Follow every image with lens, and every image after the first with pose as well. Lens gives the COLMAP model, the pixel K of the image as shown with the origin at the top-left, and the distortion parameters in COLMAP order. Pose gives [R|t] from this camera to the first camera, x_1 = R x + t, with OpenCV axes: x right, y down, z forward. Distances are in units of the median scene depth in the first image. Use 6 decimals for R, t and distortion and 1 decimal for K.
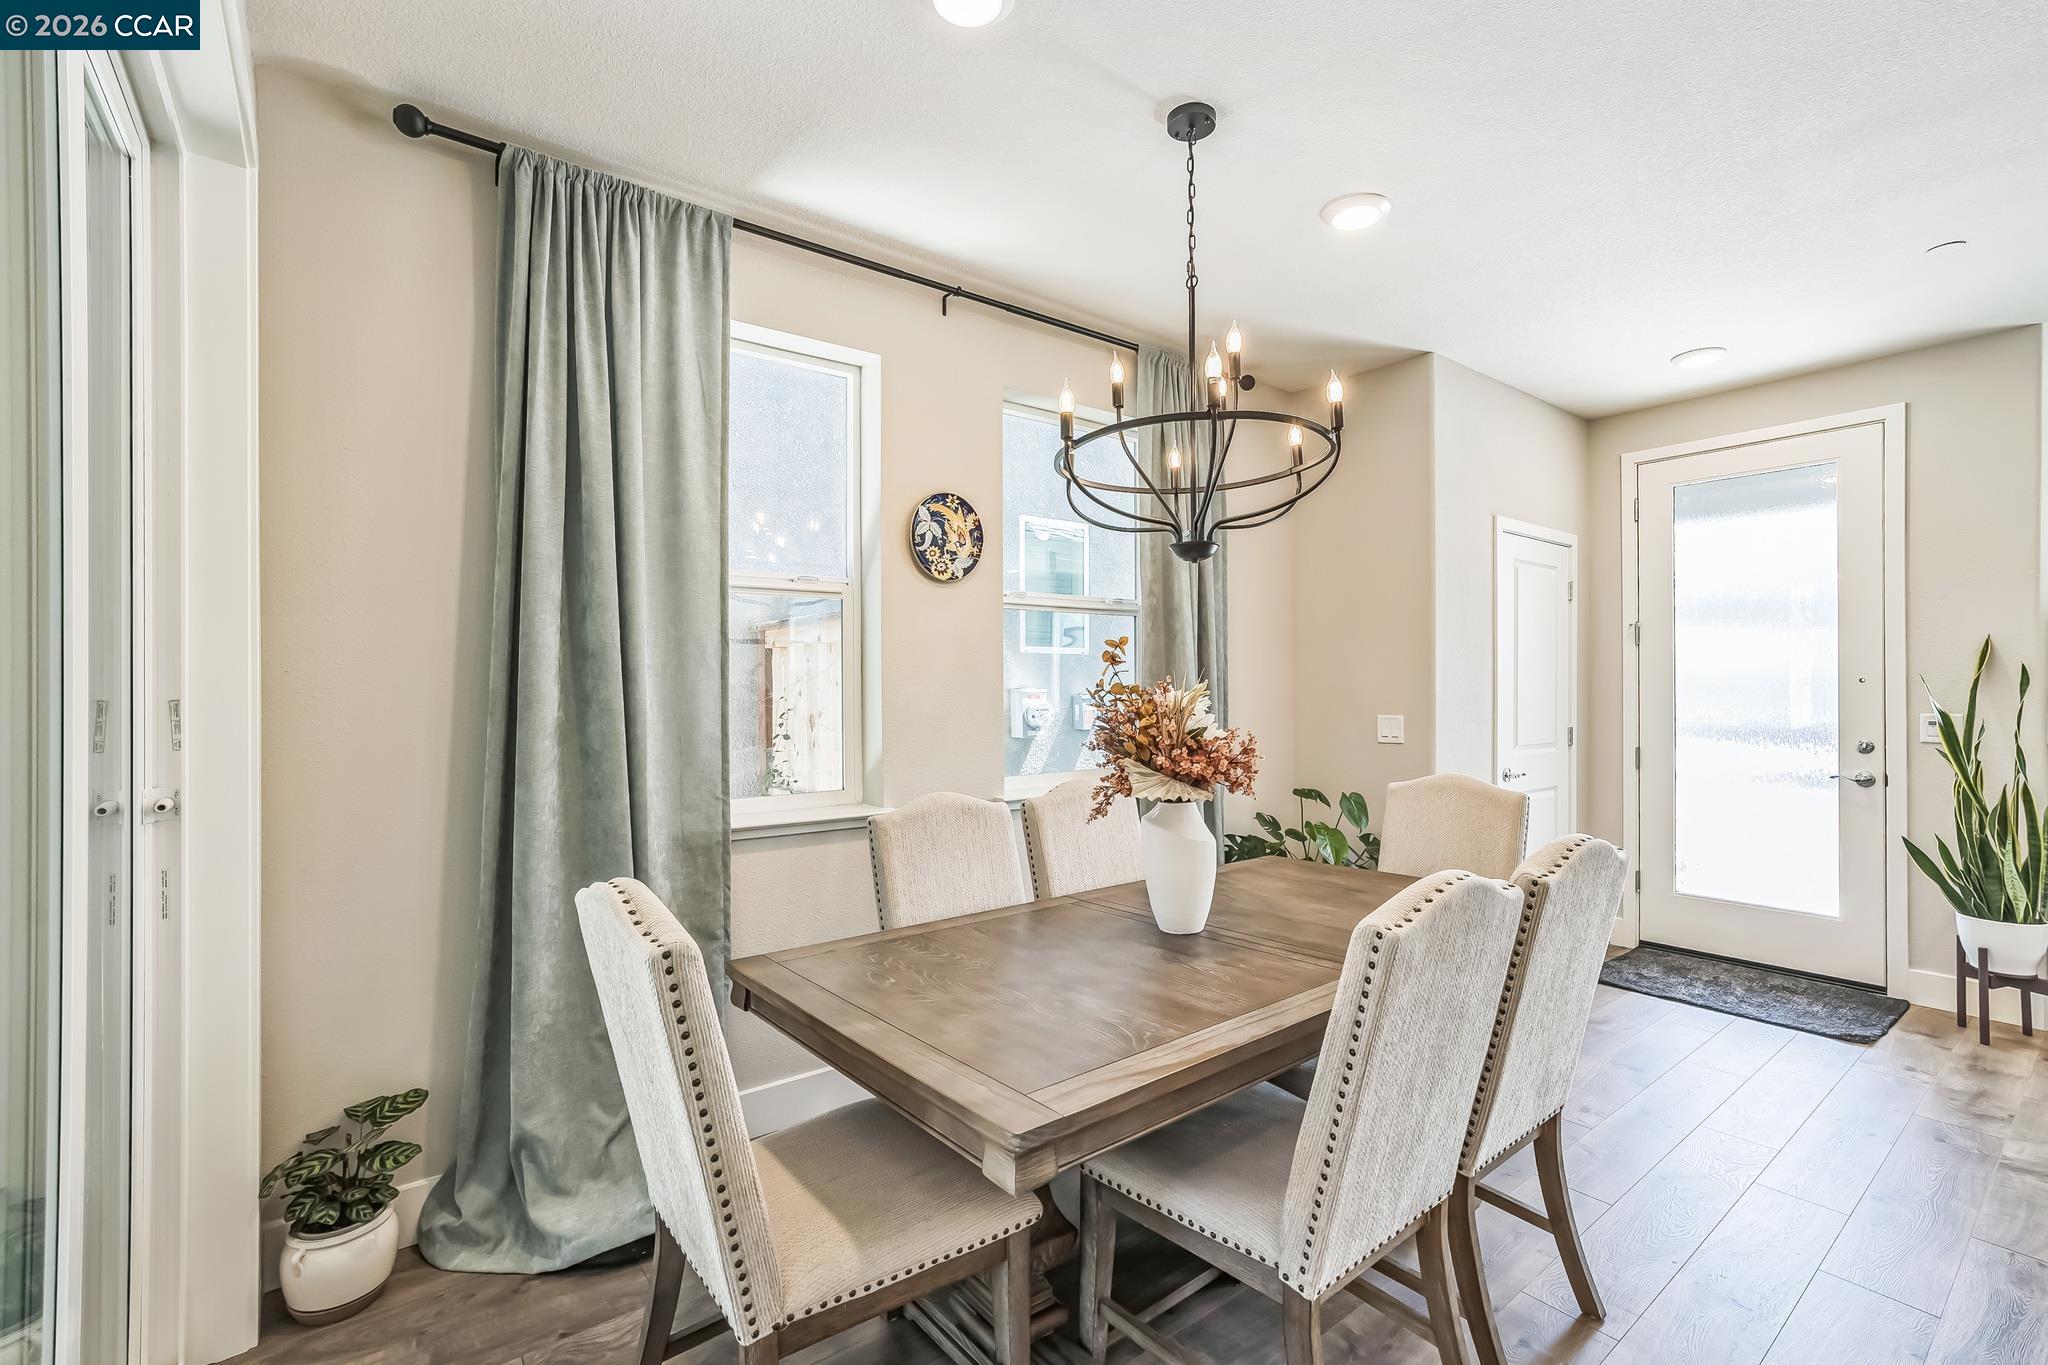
lens RADIAL K [[900.8, 0, 1023.4], [0, 900.8, 688.6], [0, 0, 1]] dist [-0.028411, 0.017285]
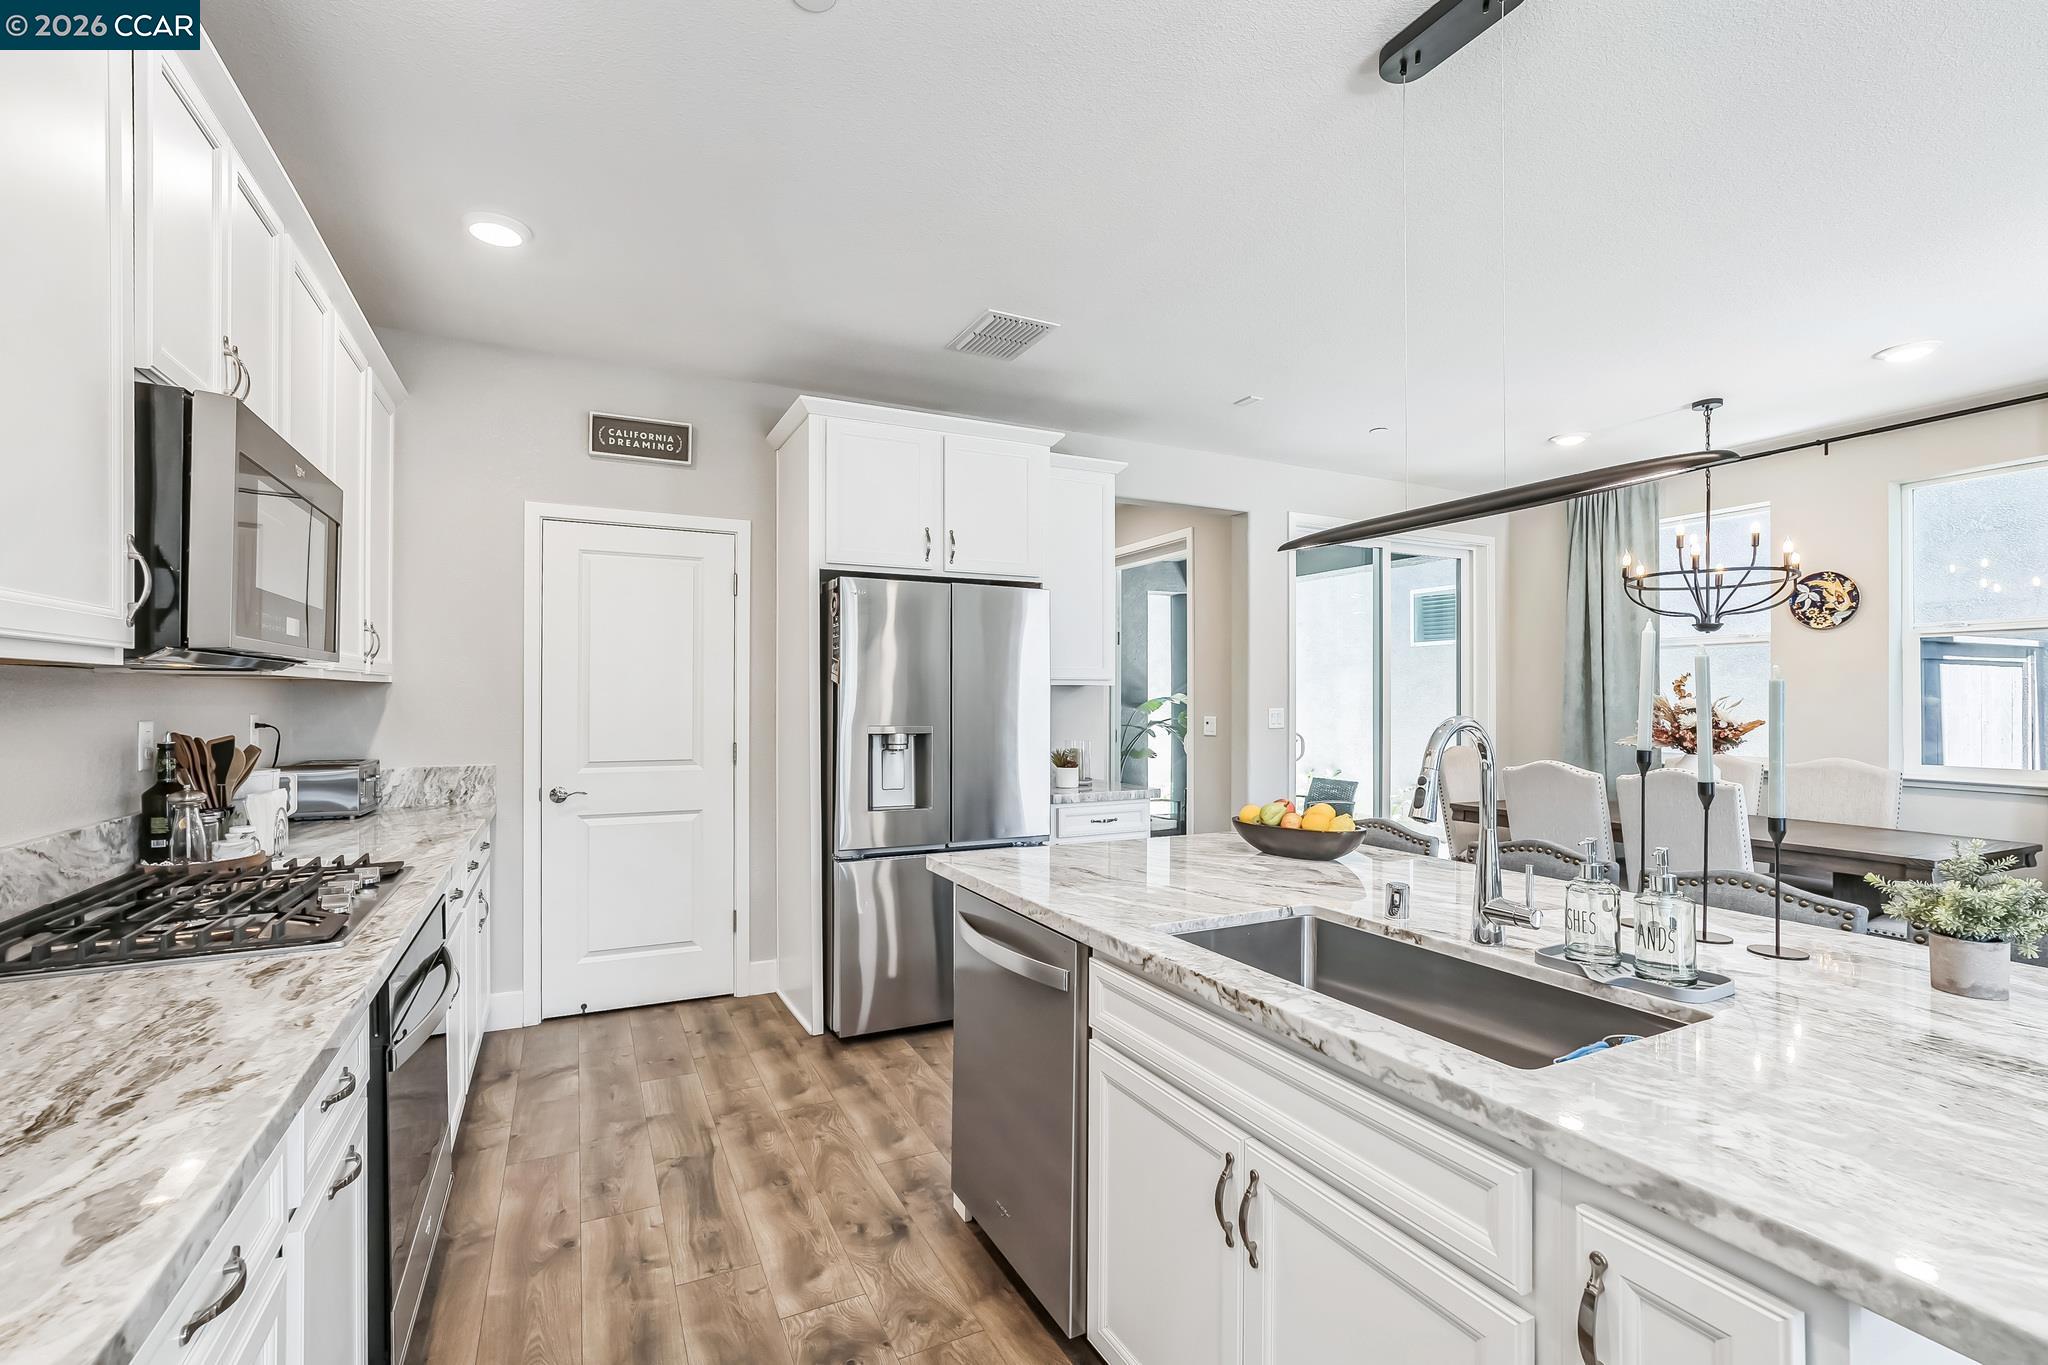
lens RADIAL K [[900.8, 0, 1023.4], [0, 900.8, 688.6], [0, 0, 1]] dist [-0.028411, 0.017285]
pose [[-0.193485, -0.005434, -0.981088, 1.849802], [-0.001337, 0.999985, -0.005275, -0.006164], [0.981102, 0.000291, -0.193490, -0.064056]]
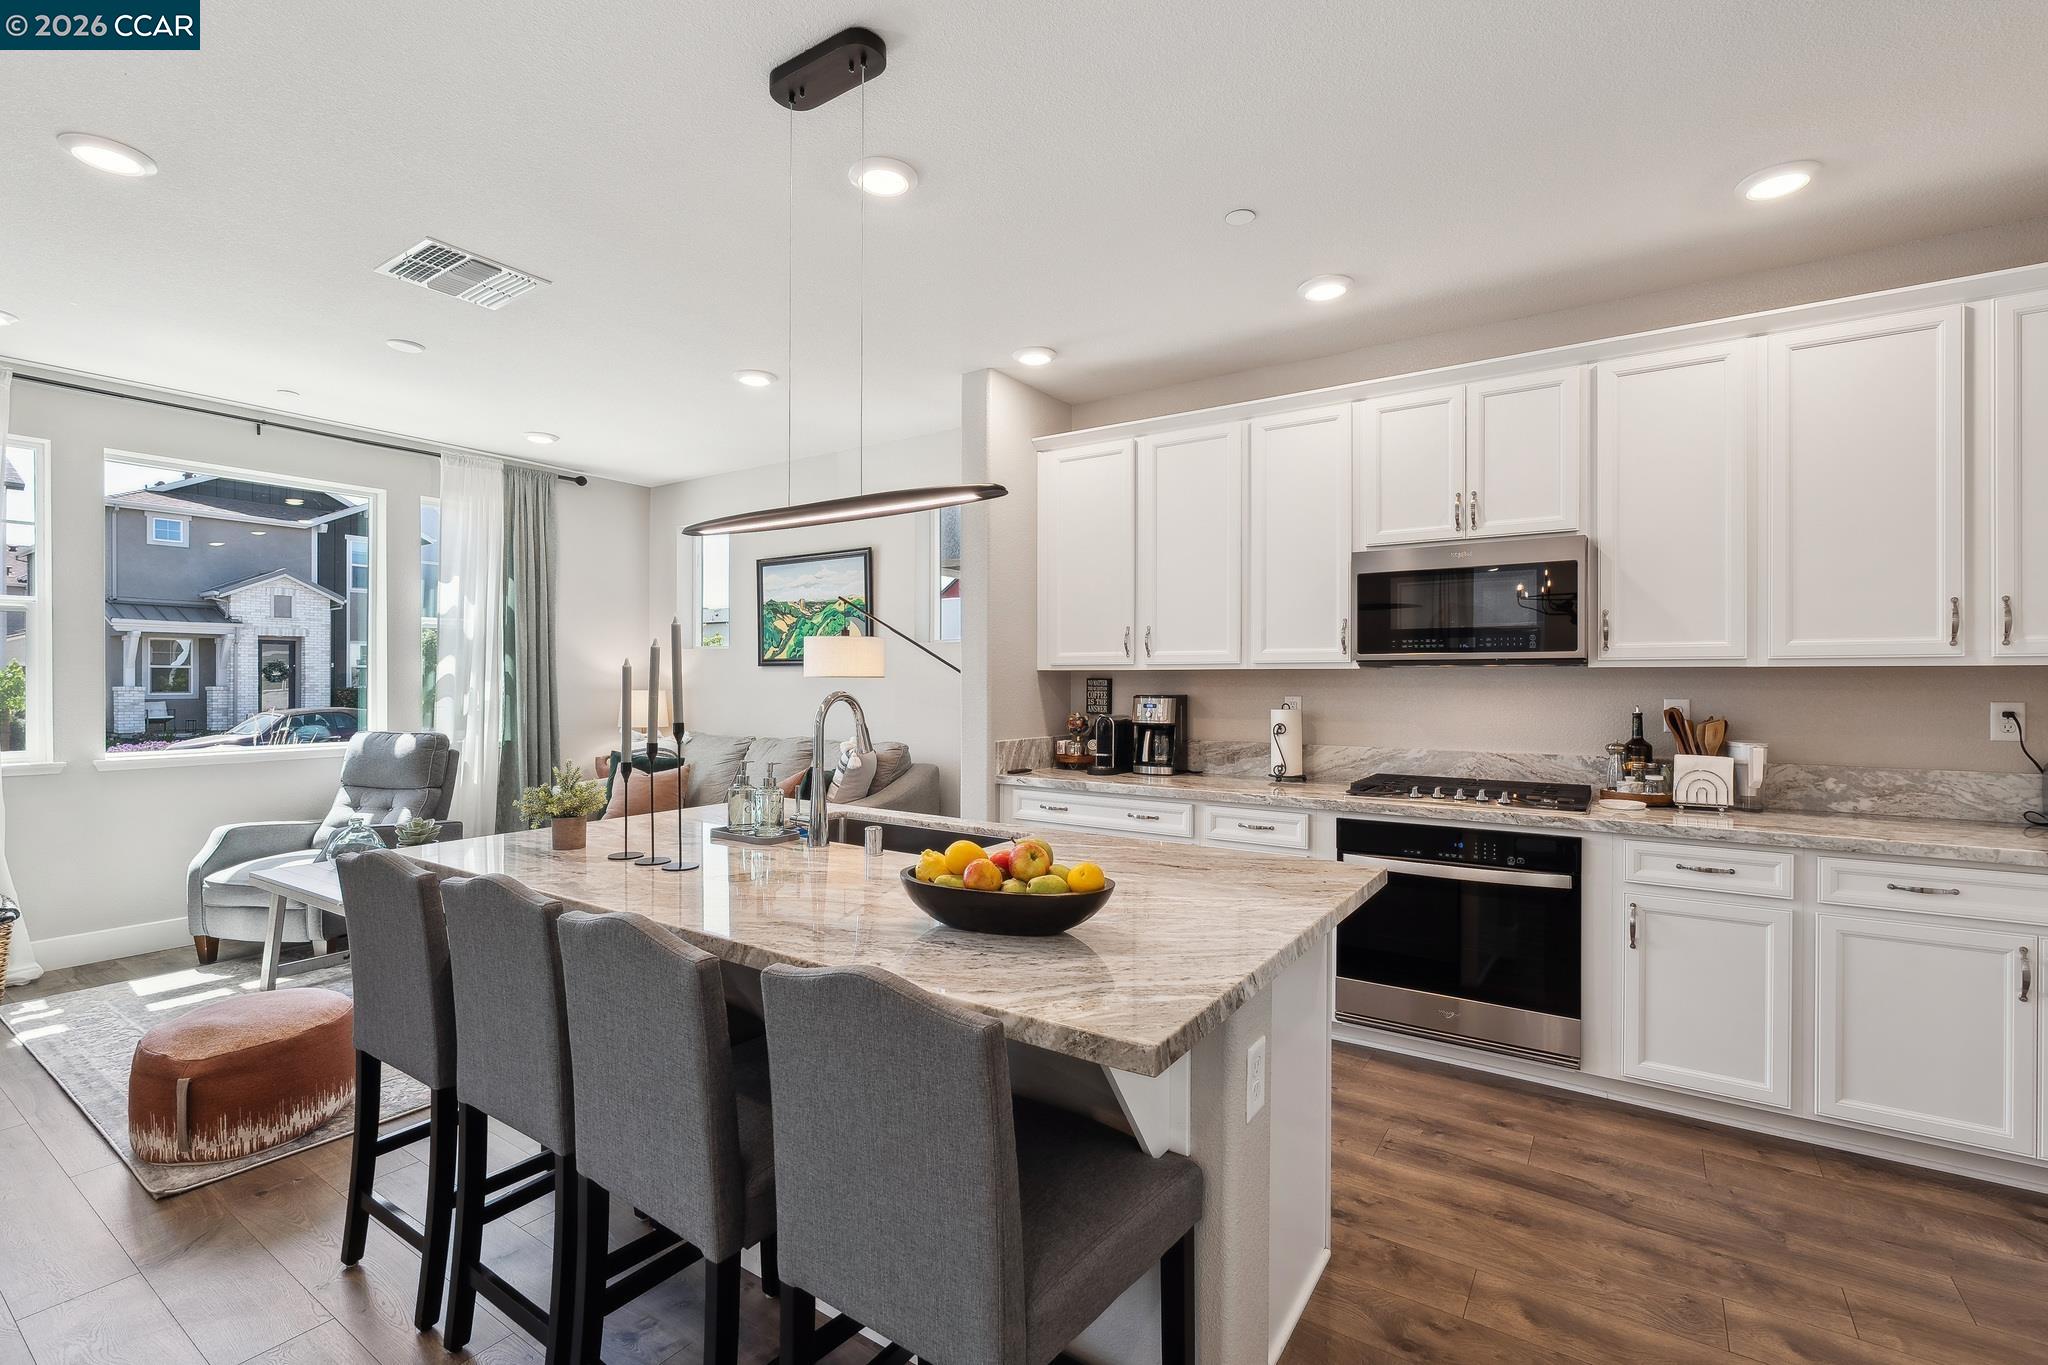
lens RADIAL K [[908.2, 0, 1021.1], [0, 908.2, 682.1], [0, 0, 1]] dist [-0.008463, 0.000891]
pose [[-0.311974, 0.000480, 0.950090, 0.406771], [-0.001162, 0.999999, -0.000887, -0.000990], [-0.950090, -0.001381, -0.311974, 0.192675]]
